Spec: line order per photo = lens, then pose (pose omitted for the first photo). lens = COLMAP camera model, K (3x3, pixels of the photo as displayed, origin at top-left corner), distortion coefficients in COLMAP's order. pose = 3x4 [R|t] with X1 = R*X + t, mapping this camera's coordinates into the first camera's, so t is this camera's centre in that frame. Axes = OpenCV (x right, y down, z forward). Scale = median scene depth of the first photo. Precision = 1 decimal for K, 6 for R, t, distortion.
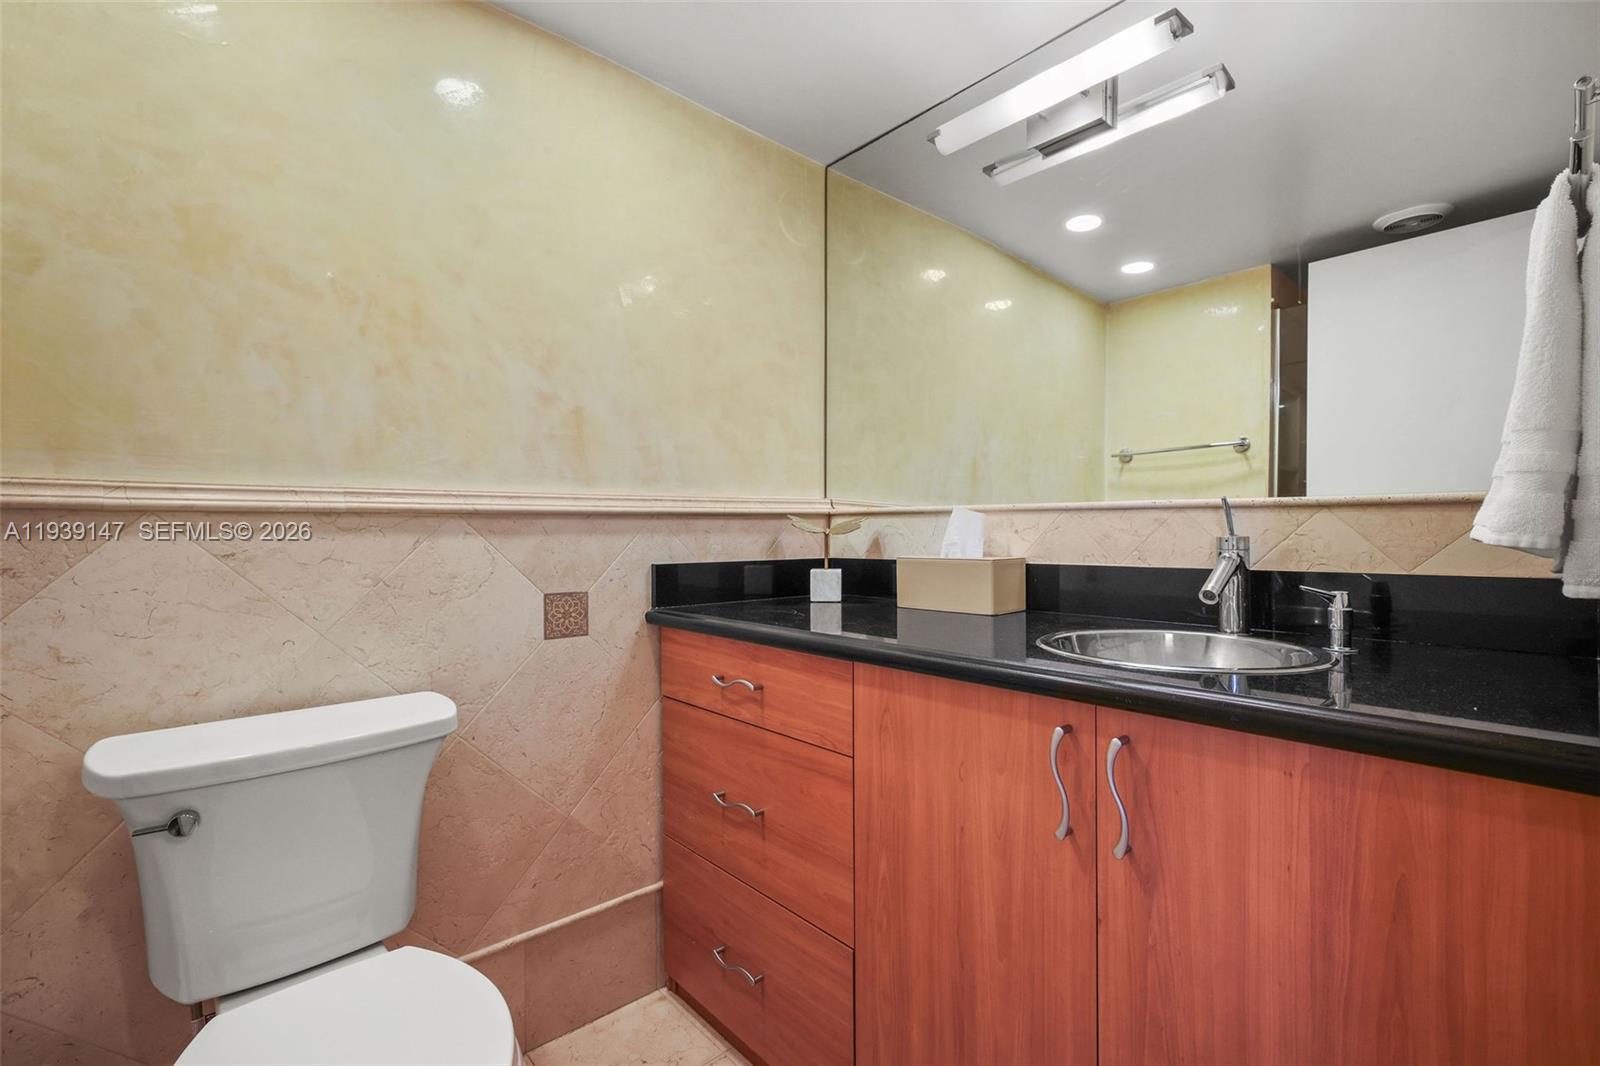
lens RADIAL K [[692.3, 0, 804.4], [0, 692.3, 534.4], [0, 0, 1]] dist [-0.005736, 0.001655]
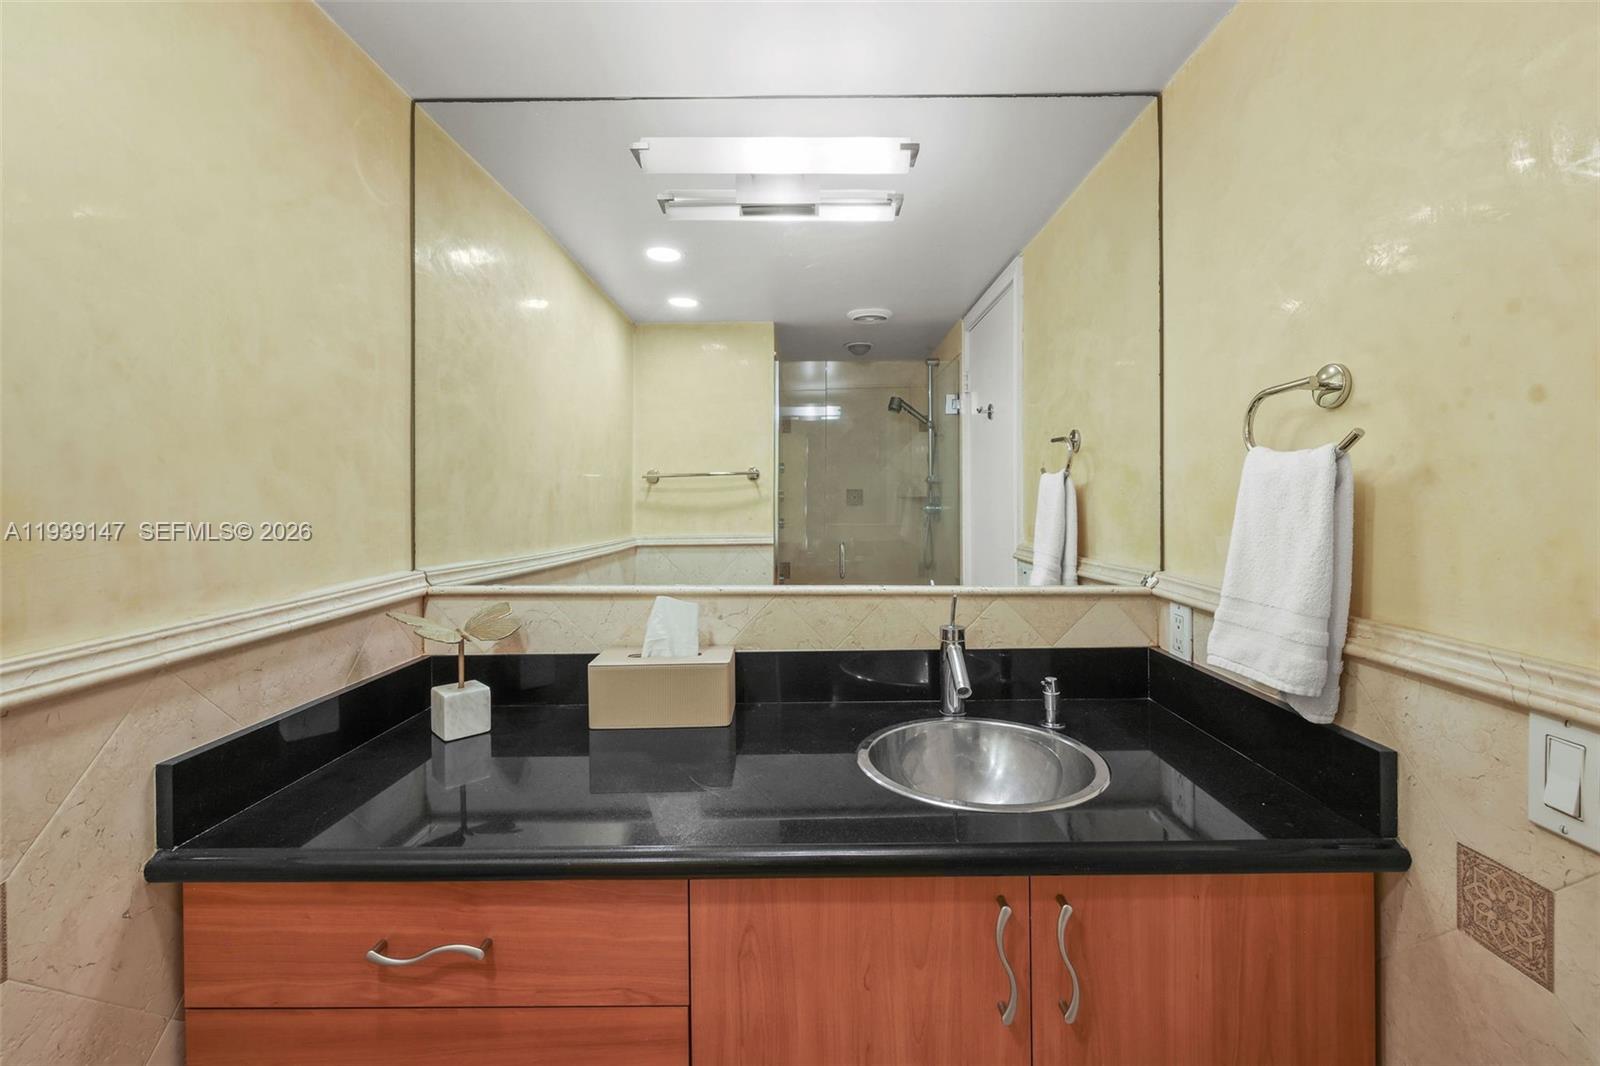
lens RADIAL K [[692.3, 0, 810.2], [0, 692.3, 499.0], [0, 0, 1]] dist [-0.005736, 0.001655]
pose [[0.674177, -0.002614, 0.738565, -0.286875], [0.010435, 0.999928, -0.005987, -0.155473], [-0.738496, 0.011743, 0.674156, 0.308816]]
